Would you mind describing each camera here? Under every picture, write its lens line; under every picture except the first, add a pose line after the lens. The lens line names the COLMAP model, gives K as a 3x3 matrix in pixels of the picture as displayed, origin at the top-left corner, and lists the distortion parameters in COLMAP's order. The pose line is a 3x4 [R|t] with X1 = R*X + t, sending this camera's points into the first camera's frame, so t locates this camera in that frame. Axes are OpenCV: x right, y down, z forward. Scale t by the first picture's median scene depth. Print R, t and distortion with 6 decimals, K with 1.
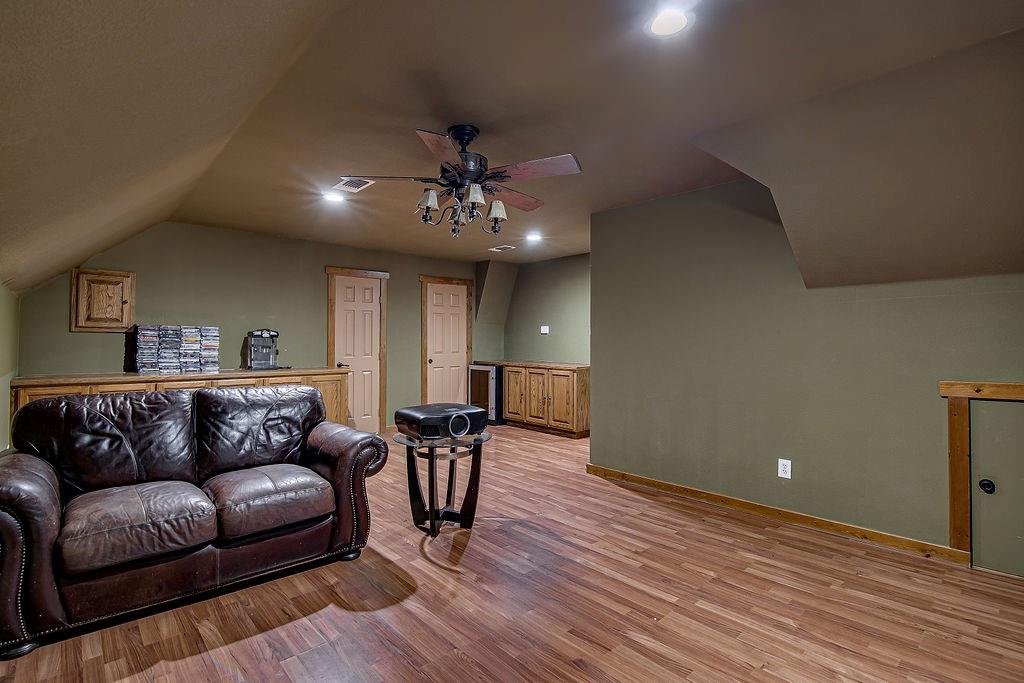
lens RADIAL K [[475.8, 0, 507.1], [0, 475.8, 339.6], [0, 0, 1]] dist [-0.005106, -0.000526]
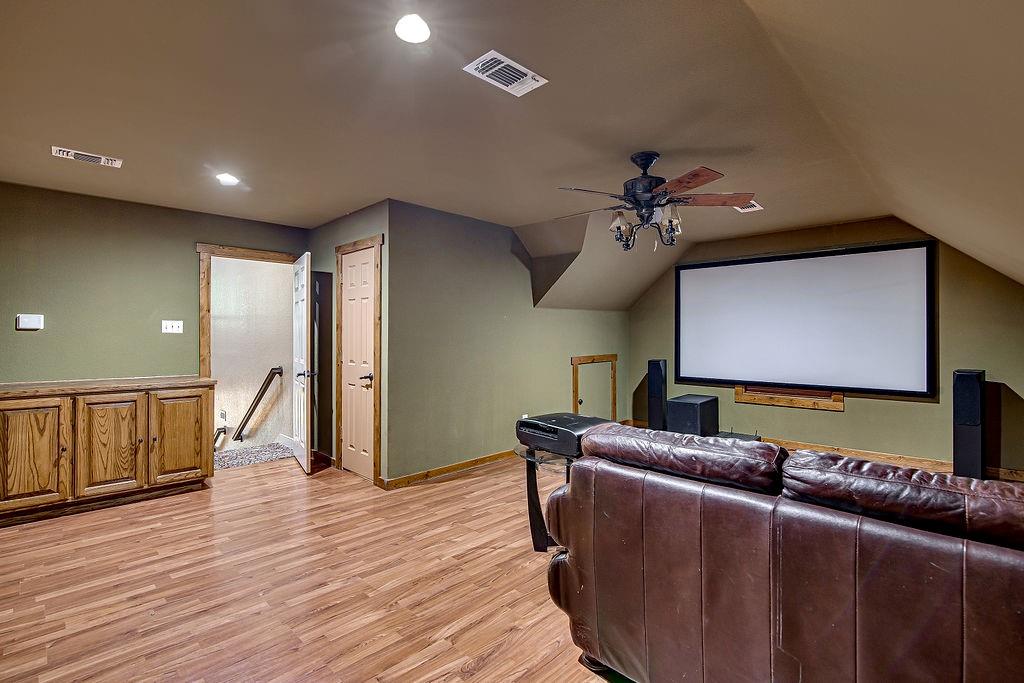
lens RADIAL K [[475.8, 0, 510.1], [0, 475.8, 337.2], [0, 0, 1]] dist [-0.005106, -0.000526]
pose [[-0.042655, -0.008015, 0.999058, -0.832982], [-0.002296, 0.999966, 0.007924, -0.015137], [-0.999087, -0.001956, -0.042672, 0.935627]]
